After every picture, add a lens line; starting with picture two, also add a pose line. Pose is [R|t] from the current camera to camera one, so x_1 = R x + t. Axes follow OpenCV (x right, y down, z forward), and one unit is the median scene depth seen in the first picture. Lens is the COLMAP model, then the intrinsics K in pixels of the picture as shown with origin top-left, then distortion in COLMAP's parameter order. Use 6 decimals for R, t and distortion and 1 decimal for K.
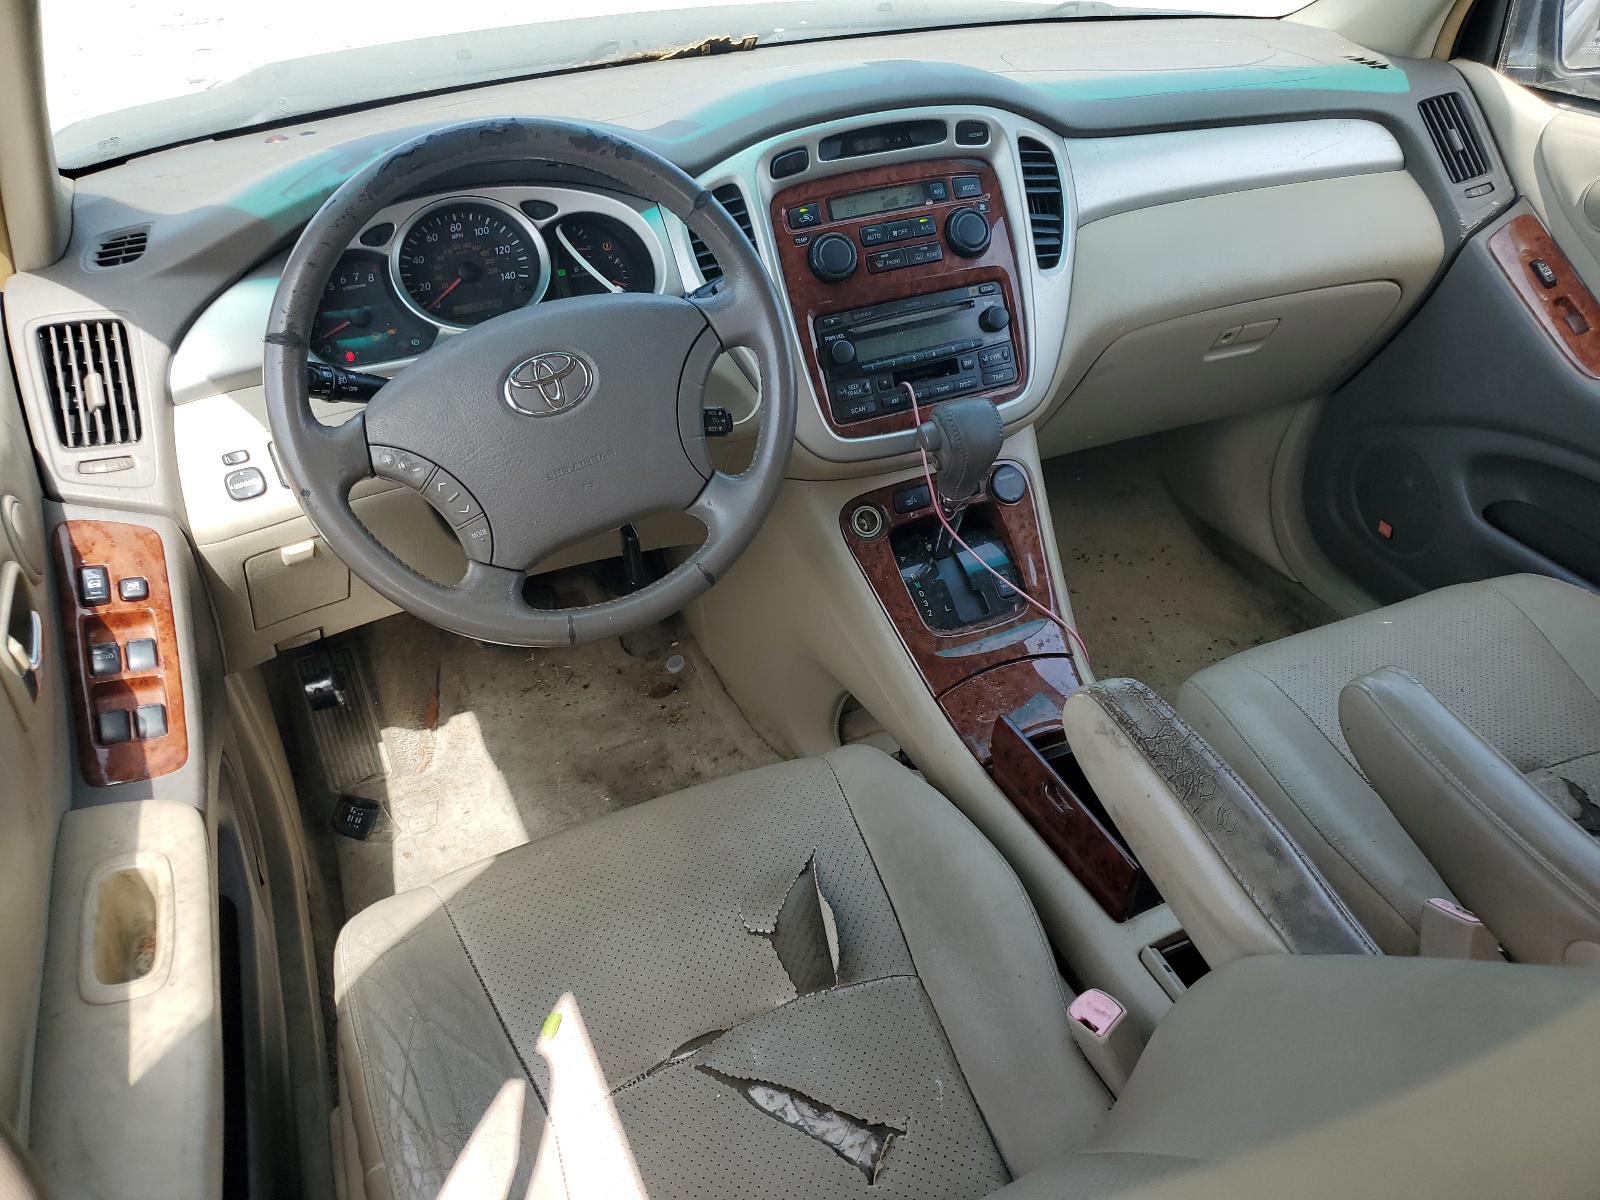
lens RADIAL K [[1196.9, 0, 800.0], [0, 1196.9, 600.0], [0, 0, 1]] dist [0.003619, 0.001201]
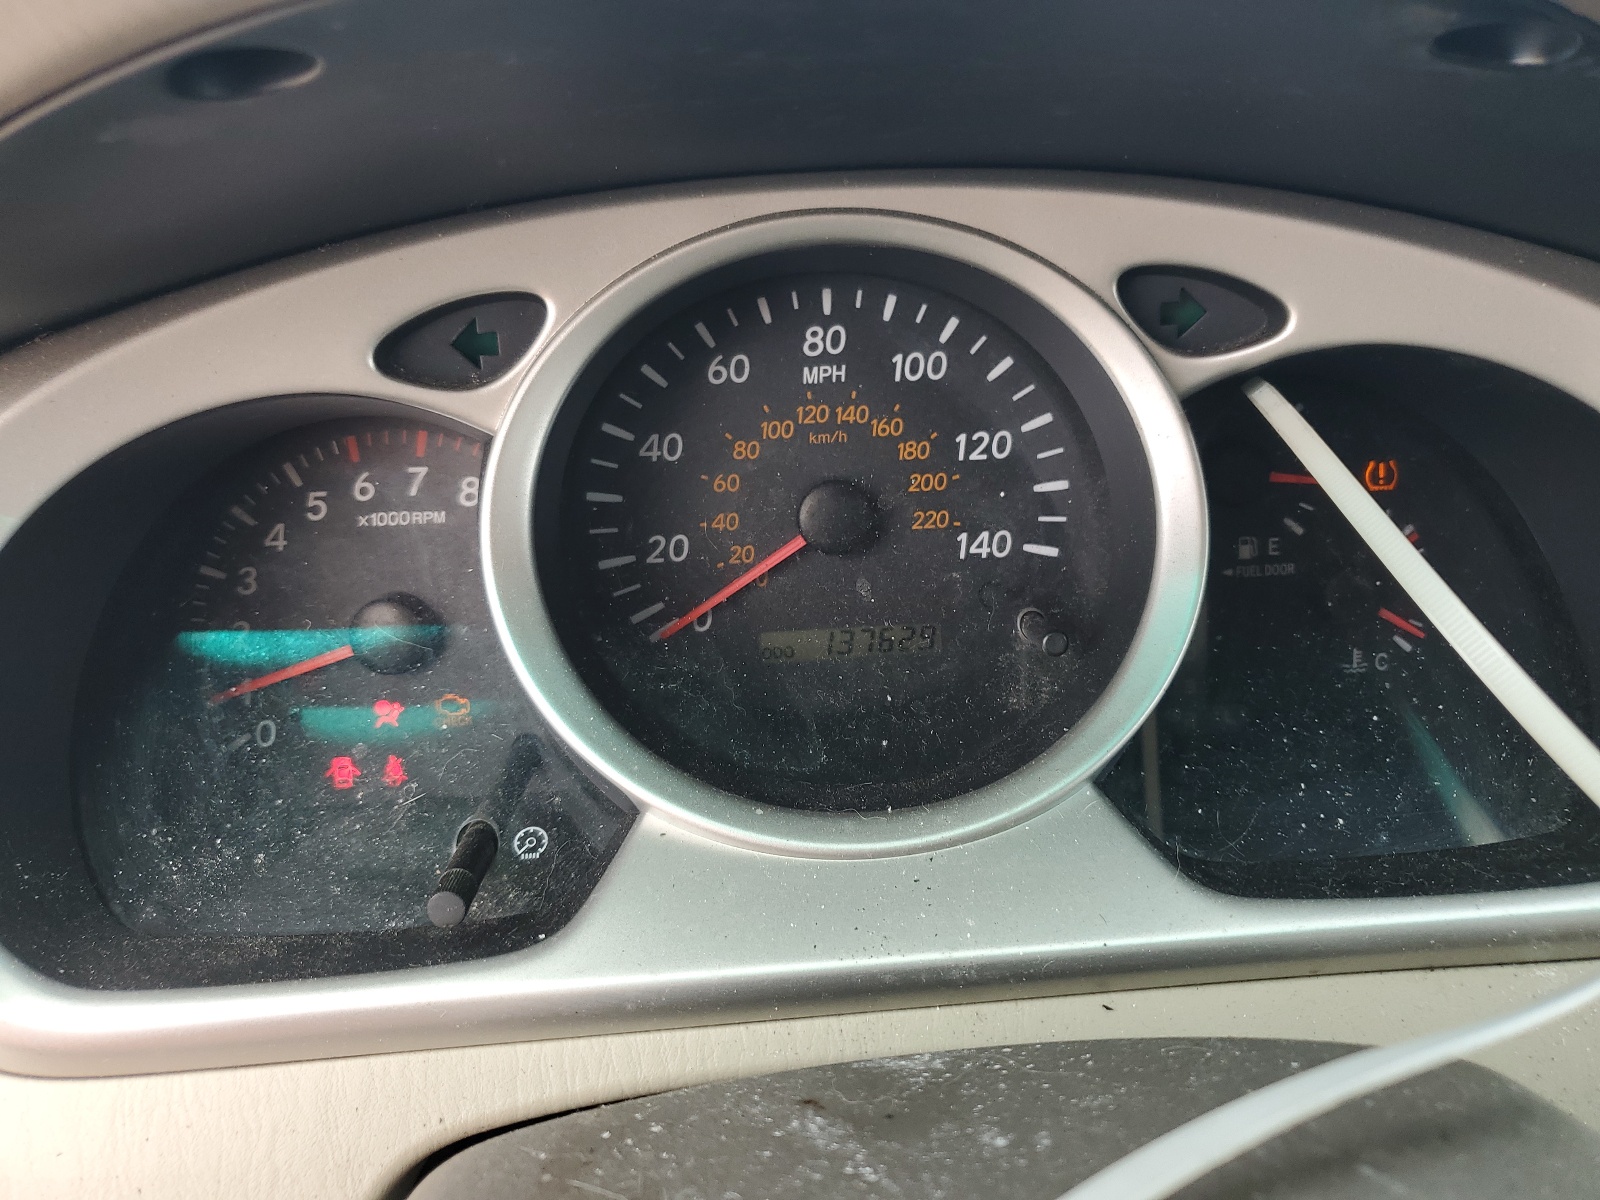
lens RADIAL K [[1196.9, 0, 800.0], [0, 1196.9, 600.0], [0, 0, 1]] dist [0.003619, 0.001201]
pose [[0.946352, 0.176654, -0.270577, -0.215521], [-0.199802, 0.977978, -0.060313, -0.242495], [0.253964, 0.111139, 0.960807, 0.765497]]
